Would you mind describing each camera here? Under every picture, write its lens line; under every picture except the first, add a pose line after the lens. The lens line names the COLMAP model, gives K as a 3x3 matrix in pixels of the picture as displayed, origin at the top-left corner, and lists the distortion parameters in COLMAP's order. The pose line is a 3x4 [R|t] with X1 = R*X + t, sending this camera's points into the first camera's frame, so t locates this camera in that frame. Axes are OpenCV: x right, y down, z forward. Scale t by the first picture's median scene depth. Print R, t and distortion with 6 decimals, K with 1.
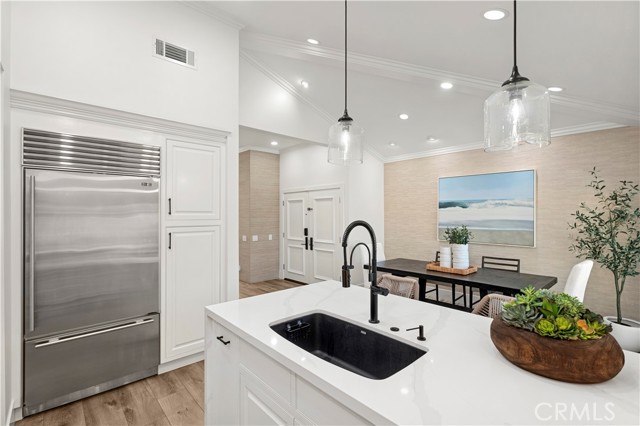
lens RADIAL K [[295.6, 0, 318.8], [0, 295.6, 212.3], [0, 0, 1]] dist [-0.002698, 0.001751]
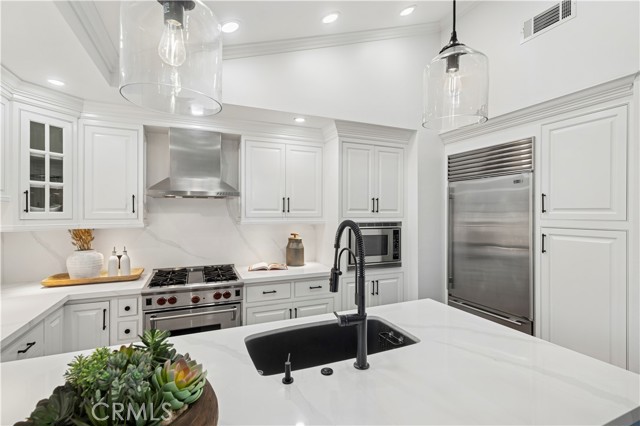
lens RADIAL K [[295.6, 0, 320.9], [0, 295.6, 216.3], [0, 0, 1]] dist [-0.002698, 0.001751]
pose [[-0.309950, 0.013760, -0.950653, 0.348413], [0.002357, 0.999903, 0.013705, 0.003021], [0.950750, 0.002007, -0.309952, 0.446558]]
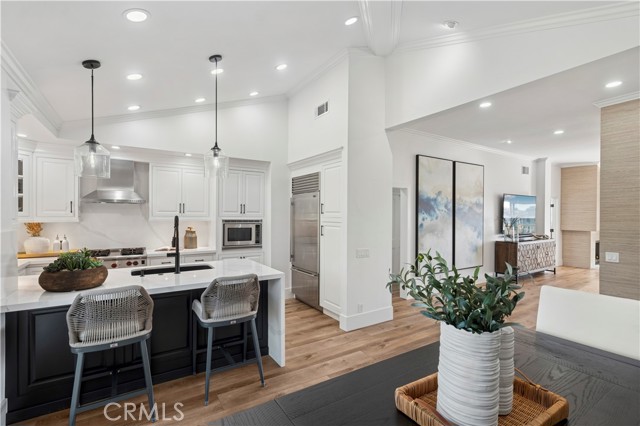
lens RADIAL K [[295.6, 0, 324.5], [0, 295.6, 220.7], [0, 0, 1]] dist [-0.002698, 0.001751]
pose [[-0.154556, 0.019497, -0.987792, 0.717747], [-0.002498, 0.999794, 0.020125, 0.008211], [0.987981, 0.005578, -0.154475, 0.859216]]
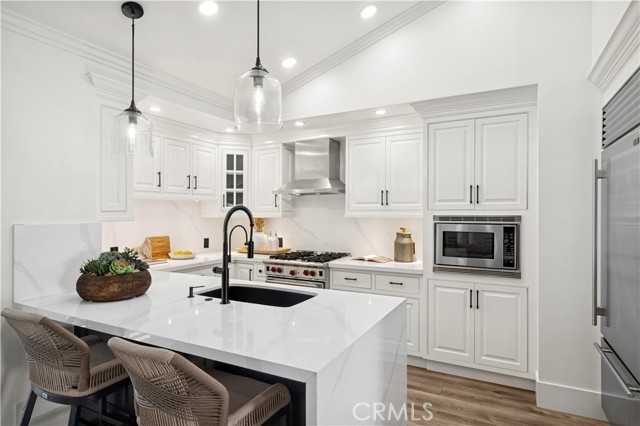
lens RADIAL K [[360.3, 0, 322.4], [0, 360.3, 211.4], [0, 0, 1]] dist [0.023911, 0.000928]
pose [[-0.935190, 0.004515, -0.354116, 0.130506], [0.006193, 0.999974, -0.003606, 0.020757], [0.354091, -0.005565, -0.935194, 0.925903]]
